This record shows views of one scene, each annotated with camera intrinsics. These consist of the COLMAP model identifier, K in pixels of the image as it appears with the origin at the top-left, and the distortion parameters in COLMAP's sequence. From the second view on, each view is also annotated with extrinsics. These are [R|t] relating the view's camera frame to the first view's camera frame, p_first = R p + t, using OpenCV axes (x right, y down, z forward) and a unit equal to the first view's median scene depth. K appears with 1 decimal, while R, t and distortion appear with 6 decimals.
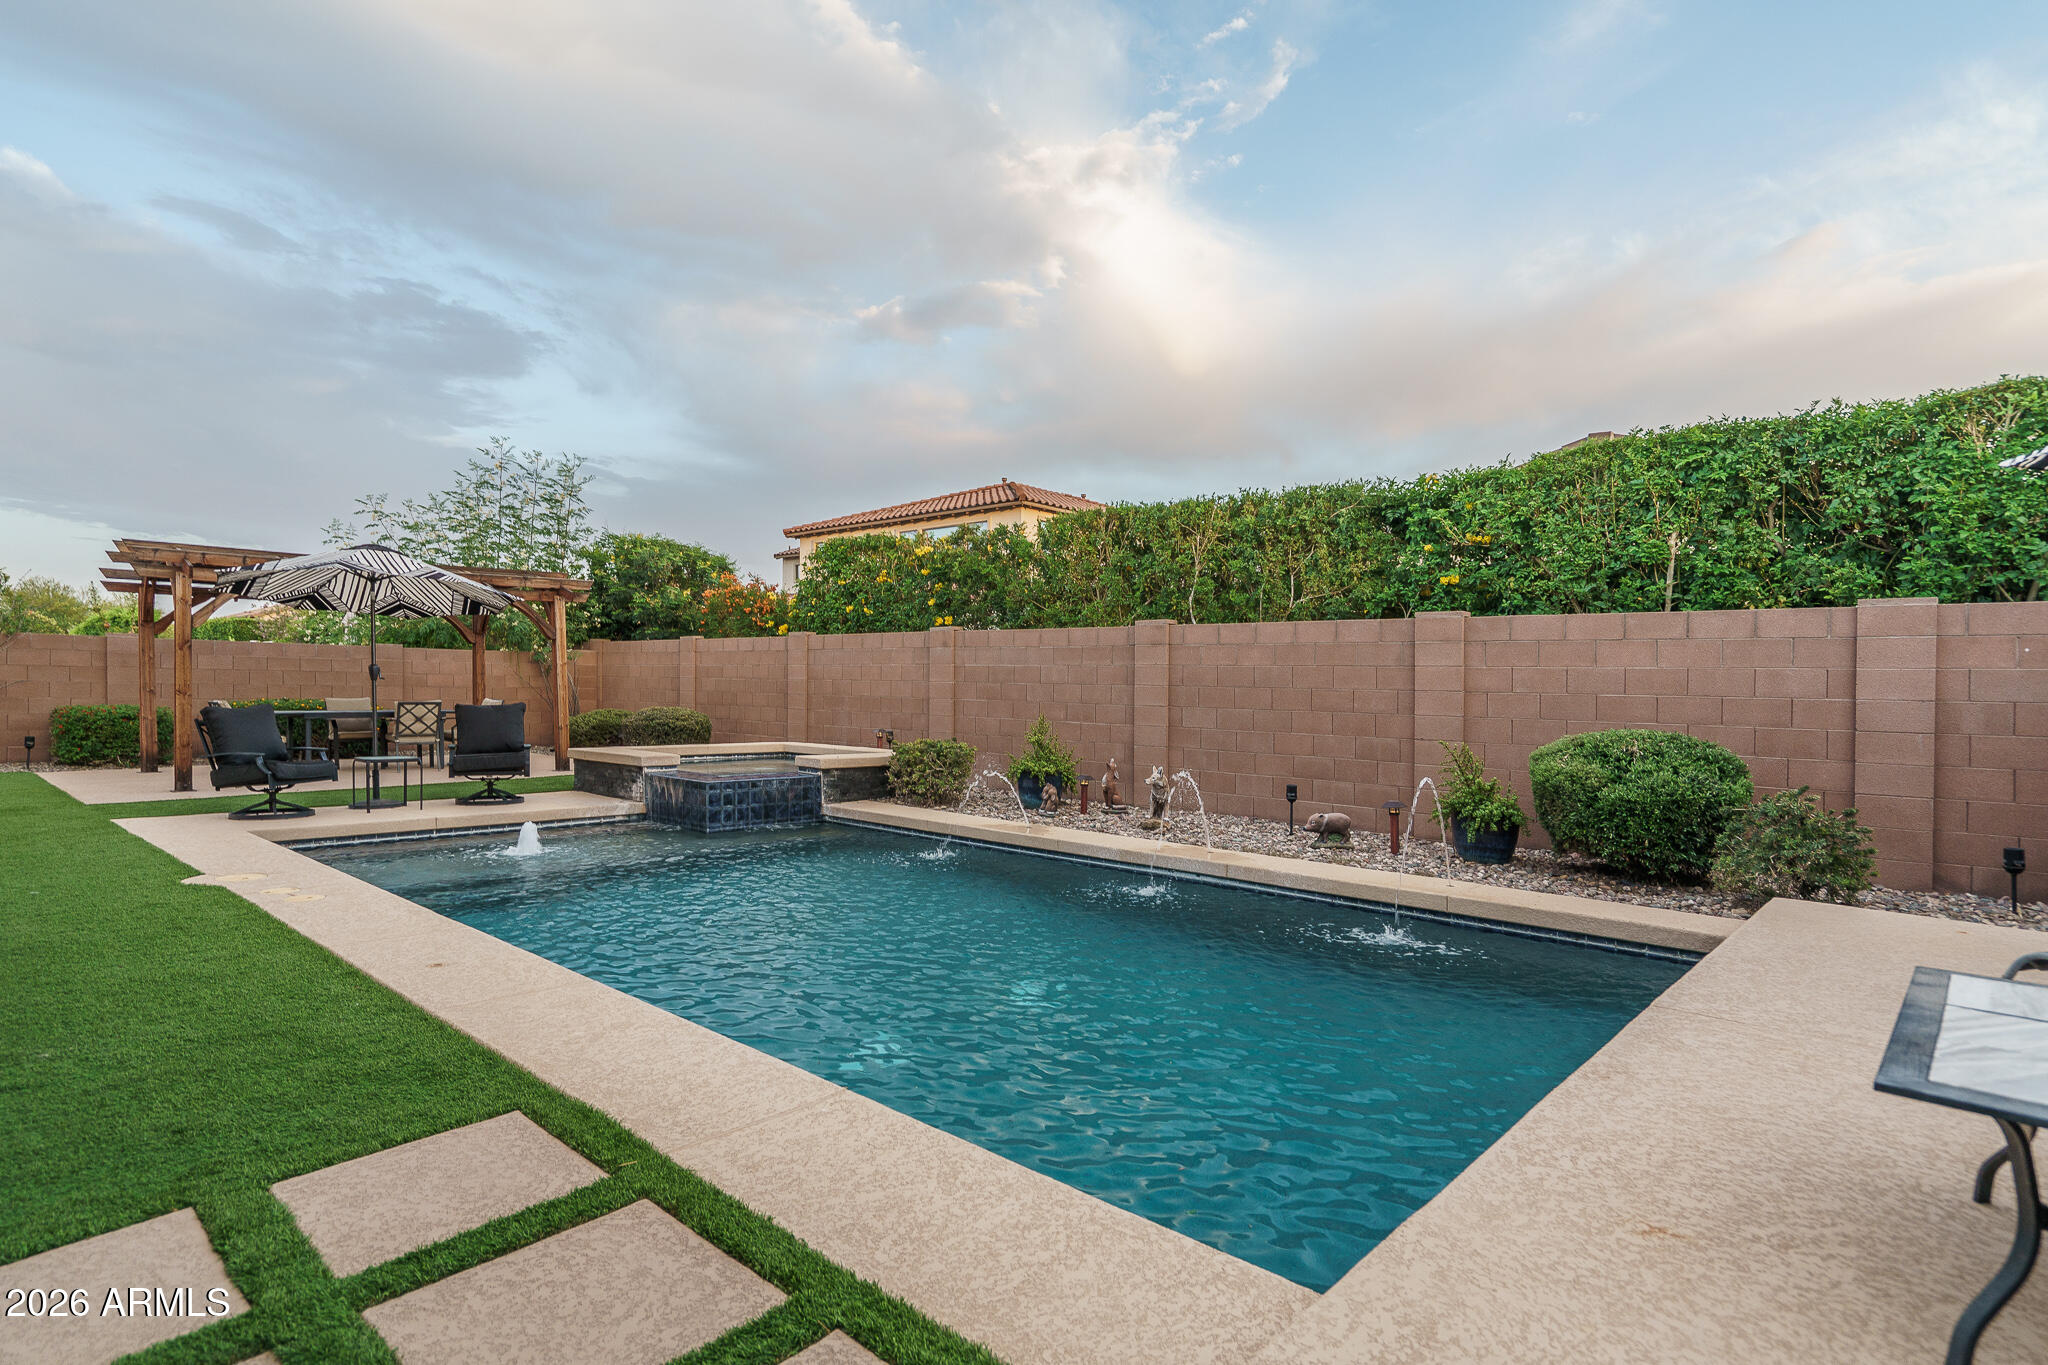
lens RADIAL K [[1059.1, 0, 1018.3], [0, 1059.1, 699.0], [0, 0, 1]] dist [0.004812, -0.000607]
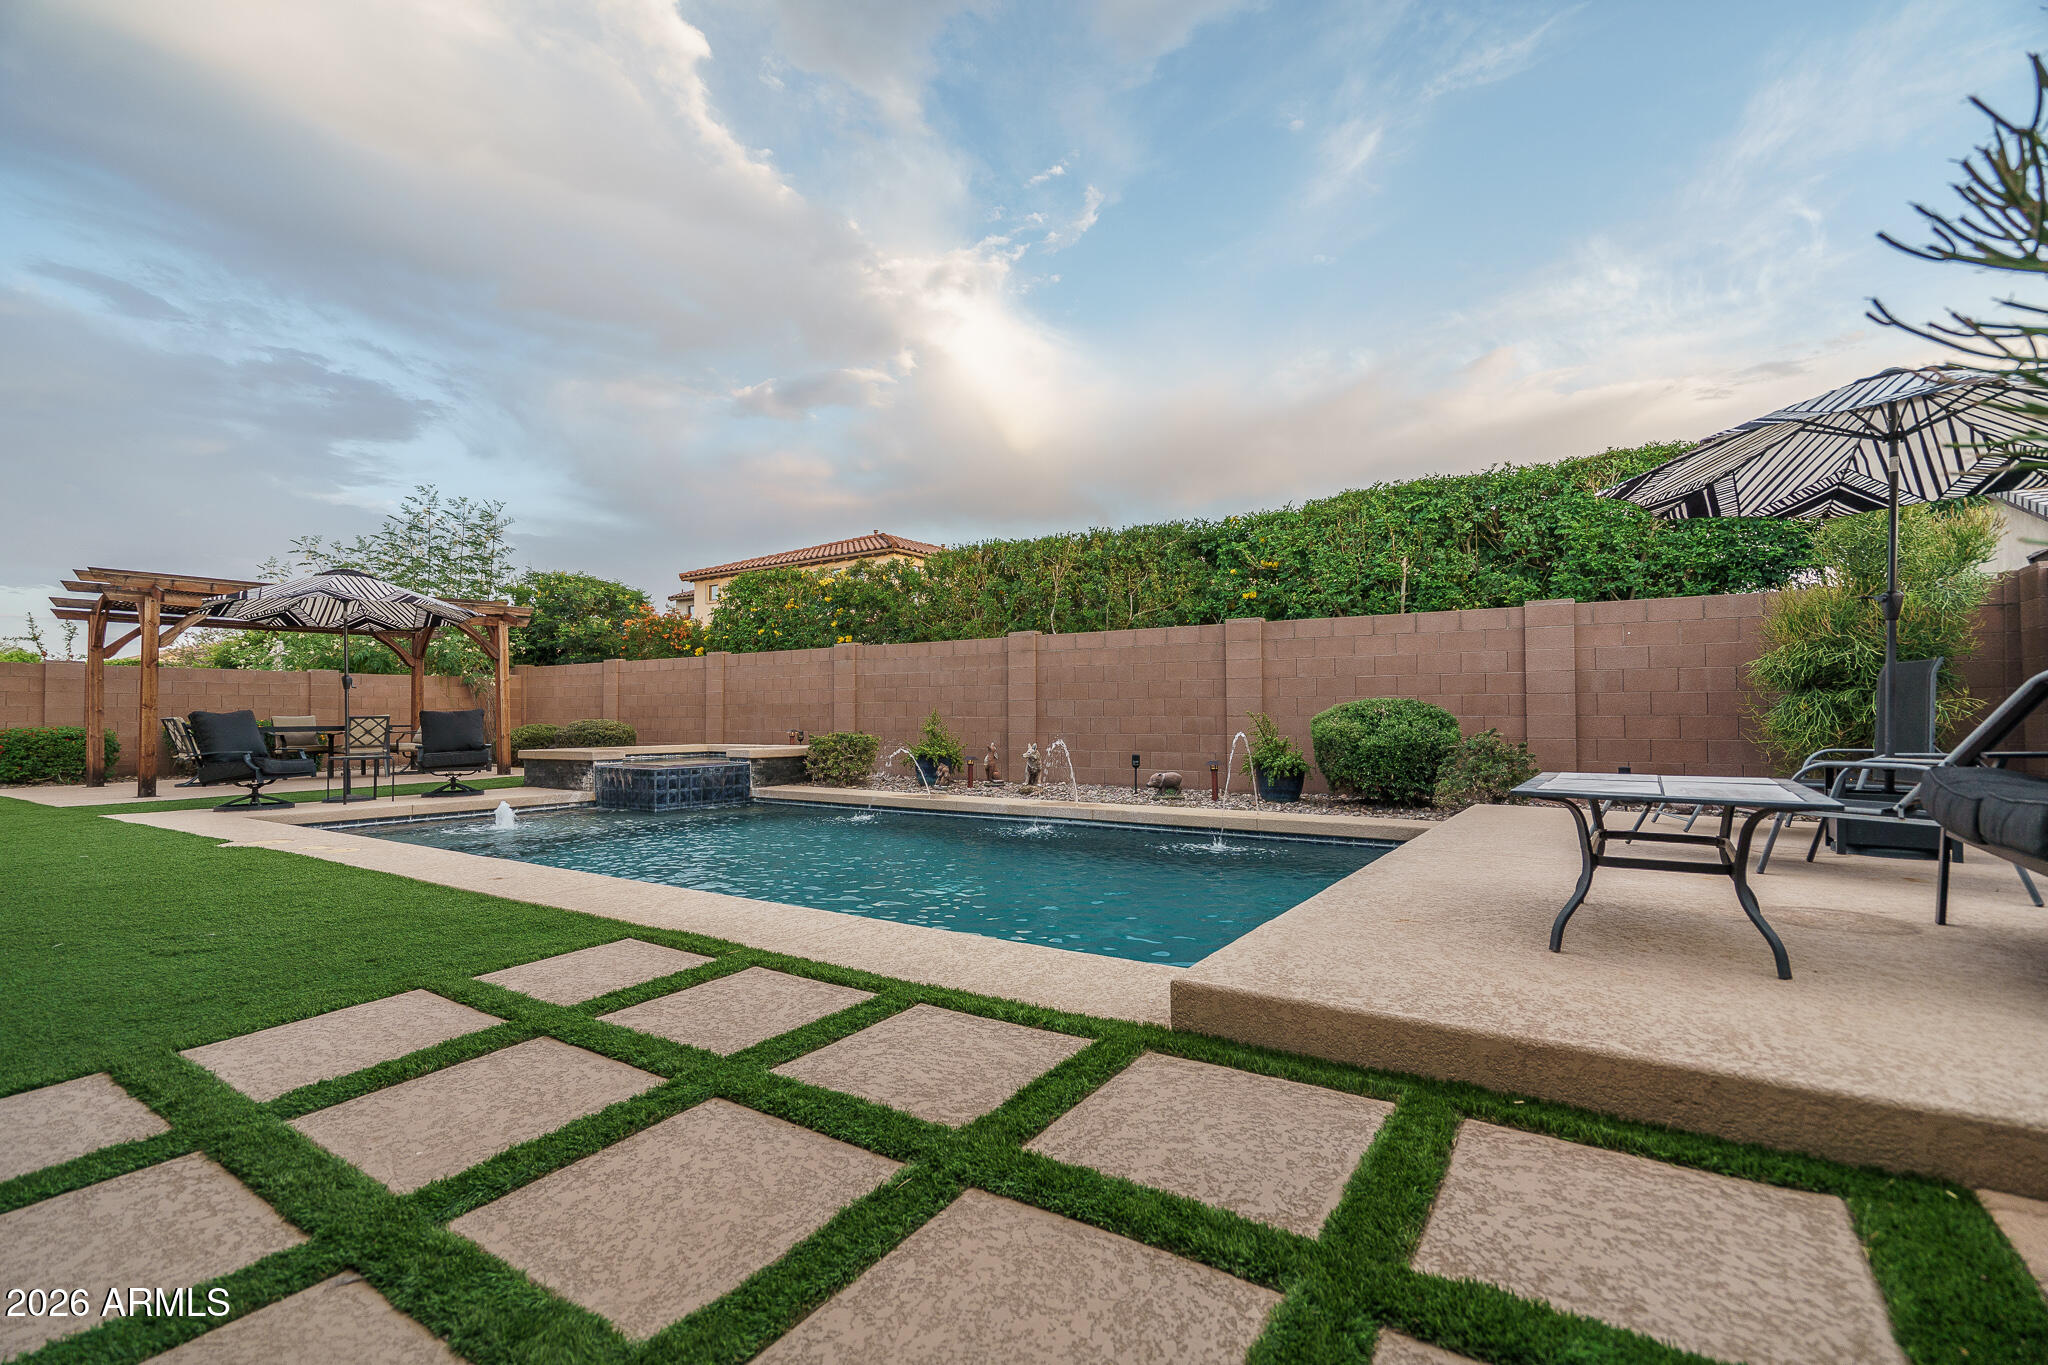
lens RADIAL K [[919.6, 0, 1021.8], [0, 919.6, 673.6], [0, 0, 1]] dist [-0.003606, -0.000831]
pose [[0.988261, -0.015883, 0.151950, -0.038768], [0.024743, 0.998091, -0.056595, 0.035995], [-0.150761, 0.059690, 0.986767, -0.068710]]
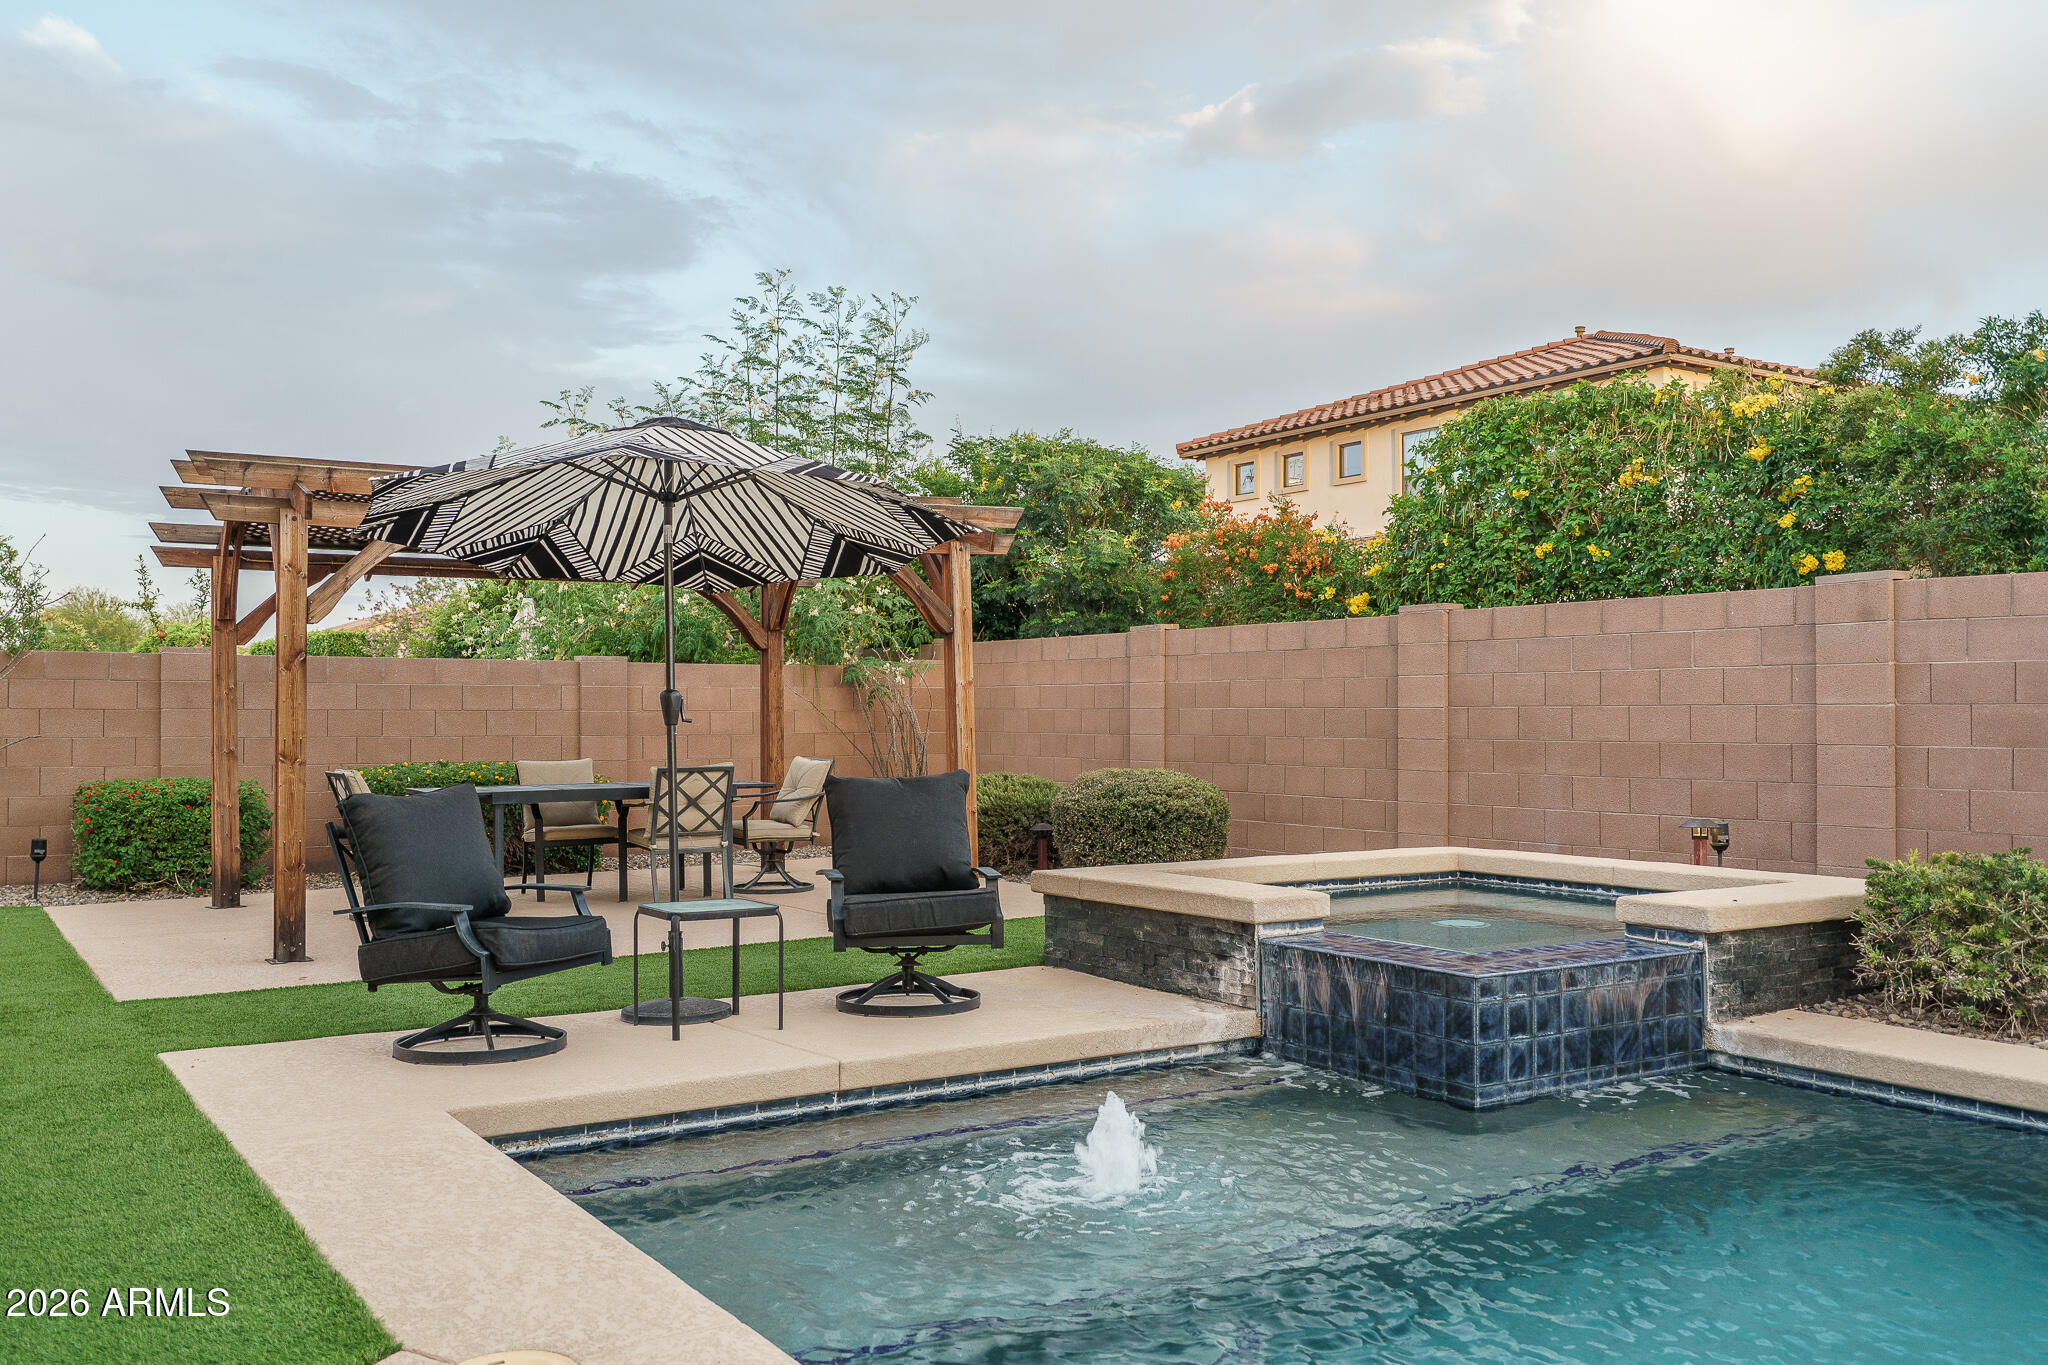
lens RADIAL K [[1728.4, 0, 1019.9], [0, 1728.4, 677.3], [0, 0, 1]] dist [0.007961, 0.002195]
pose [[0.968963, -0.024021, -0.246035, -0.265570], [0.015186, 0.999172, -0.037744, -0.007686], [0.246738, 0.032836, 0.968526, 0.311661]]
